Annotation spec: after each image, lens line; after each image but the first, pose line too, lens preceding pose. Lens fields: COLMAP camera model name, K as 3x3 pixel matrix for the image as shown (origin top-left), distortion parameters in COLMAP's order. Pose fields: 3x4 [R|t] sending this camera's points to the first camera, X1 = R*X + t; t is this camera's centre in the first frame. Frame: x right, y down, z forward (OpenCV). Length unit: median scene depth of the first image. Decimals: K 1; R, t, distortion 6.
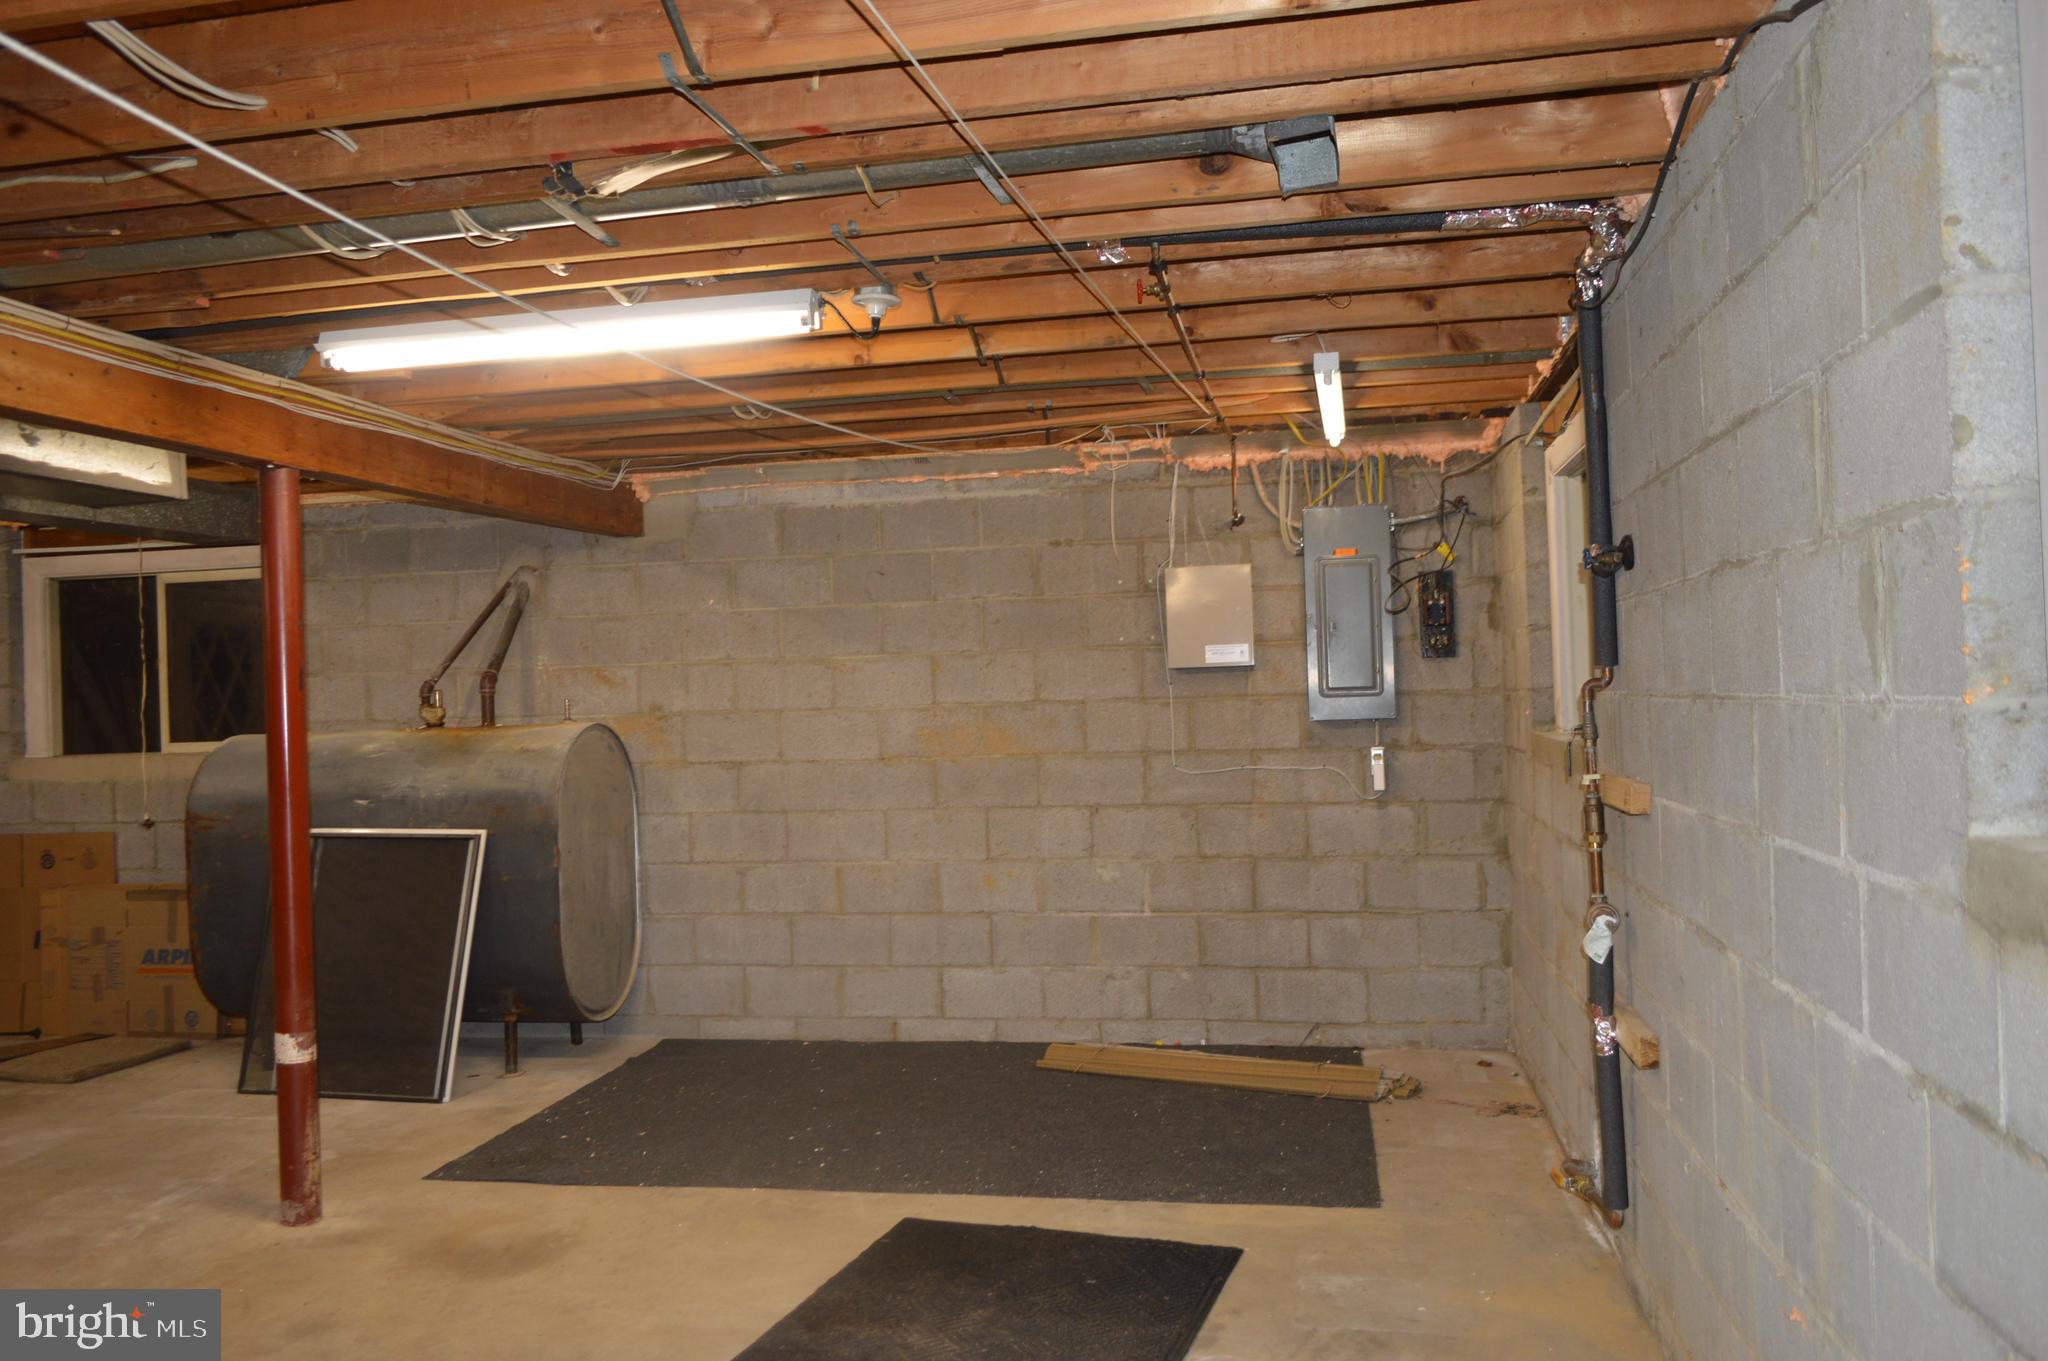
lens RADIAL K [[1621.7, 0, 1022.2], [0, 1621.7, 680.0], [0, 0, 1]] dist [-0.017837, 0.007768]
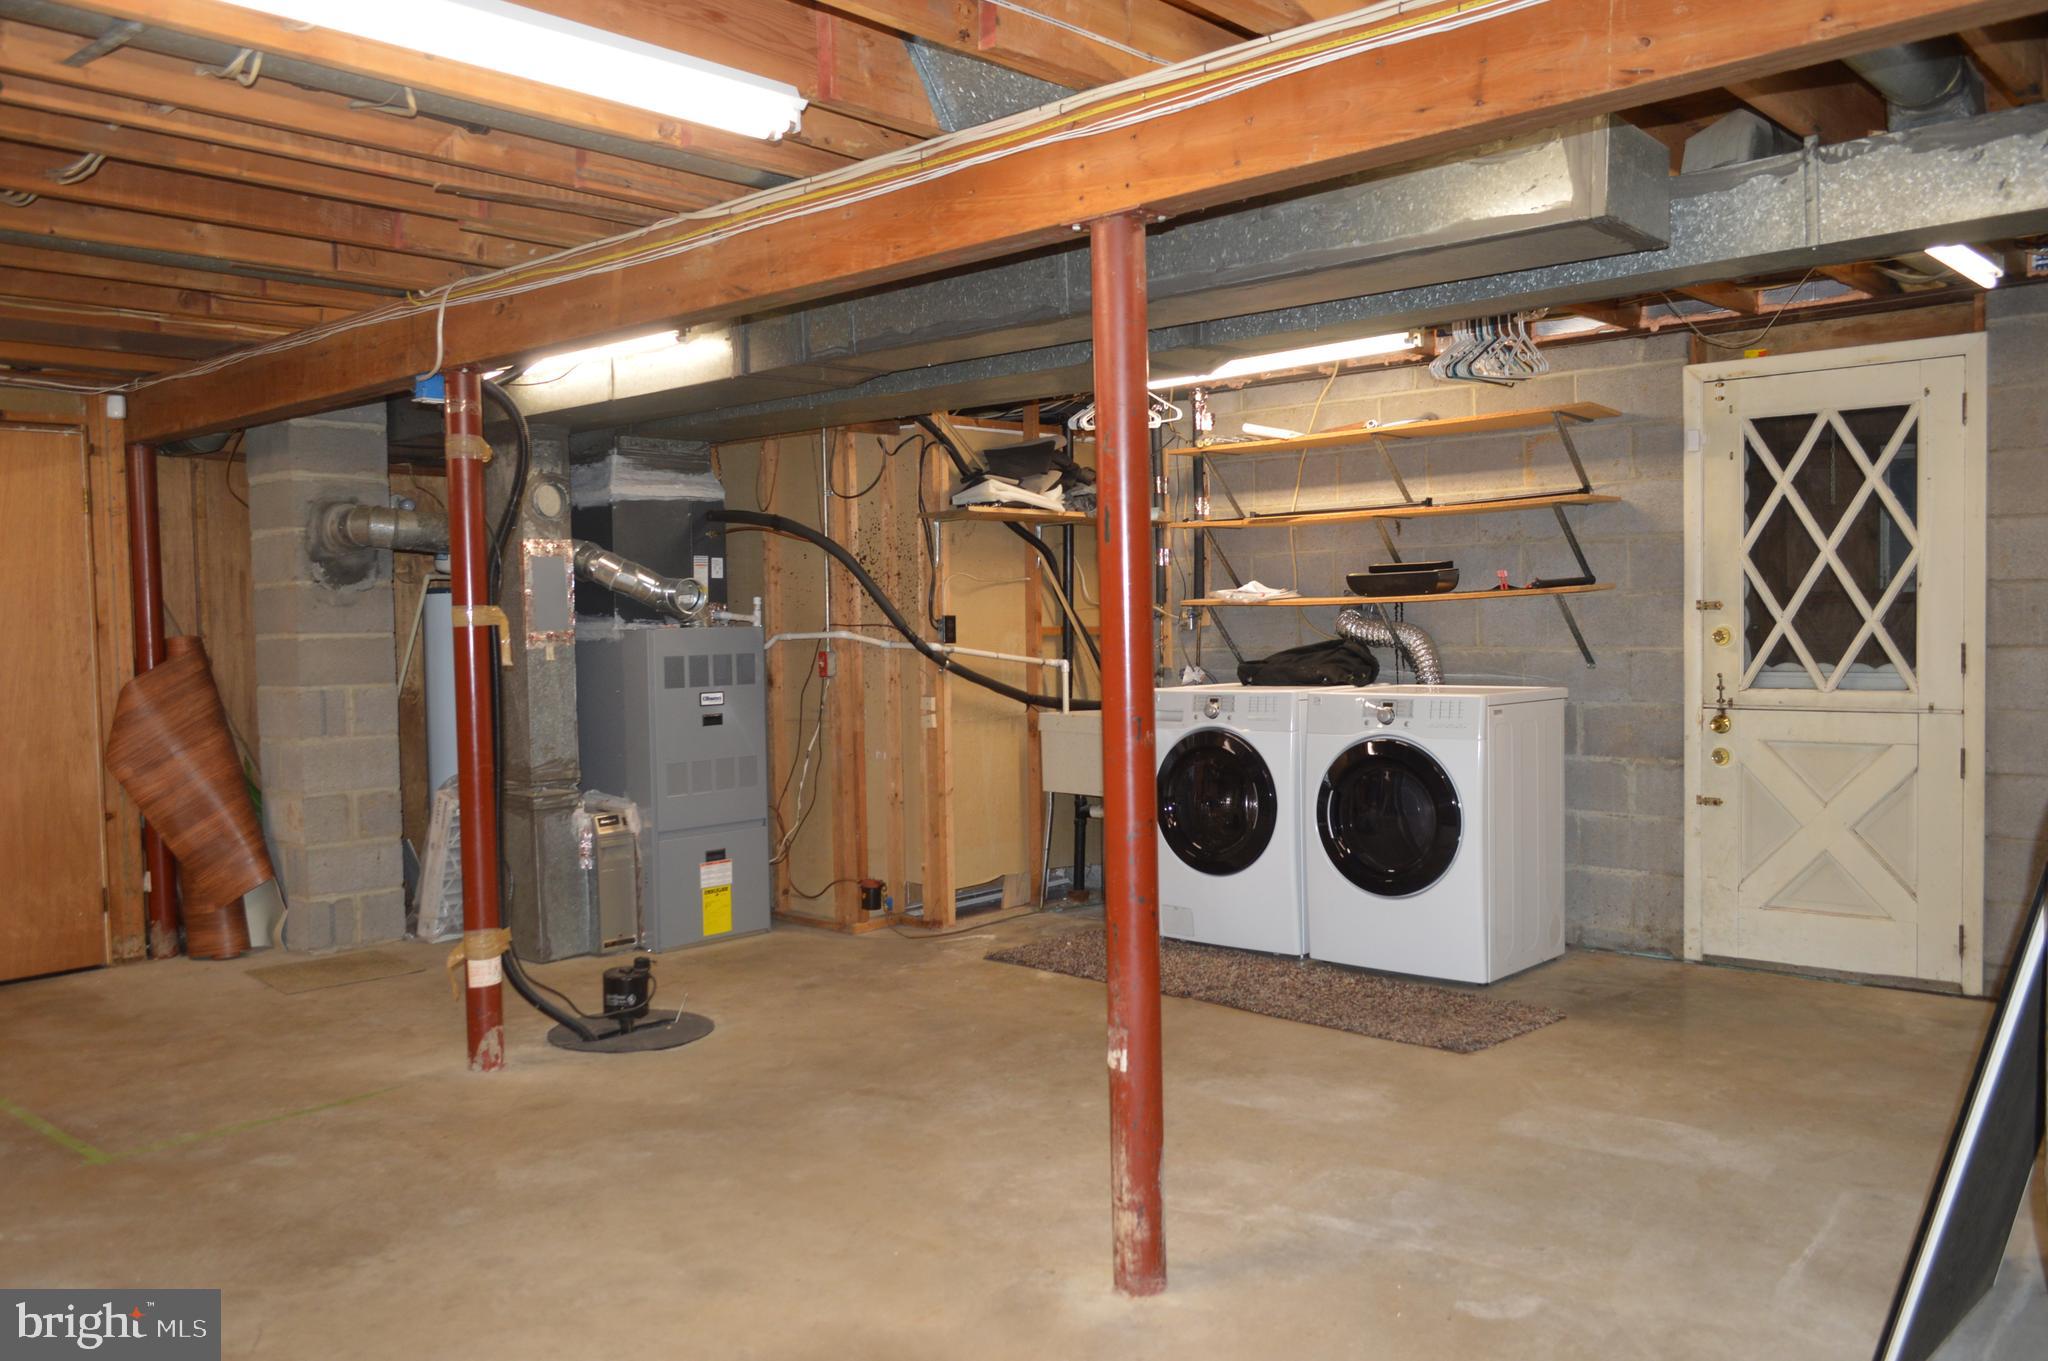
lens RADIAL K [[1621.7, 0, 1027.1], [0, 1621.7, 681.7], [0, 0, 1]] dist [-0.017837, 0.007768]
pose [[-0.516287, 0.077924, -0.852863, 0.163930], [0.045489, 0.996941, 0.063551, 0.019845], [0.855207, -0.005986, -0.518253, 1.293540]]
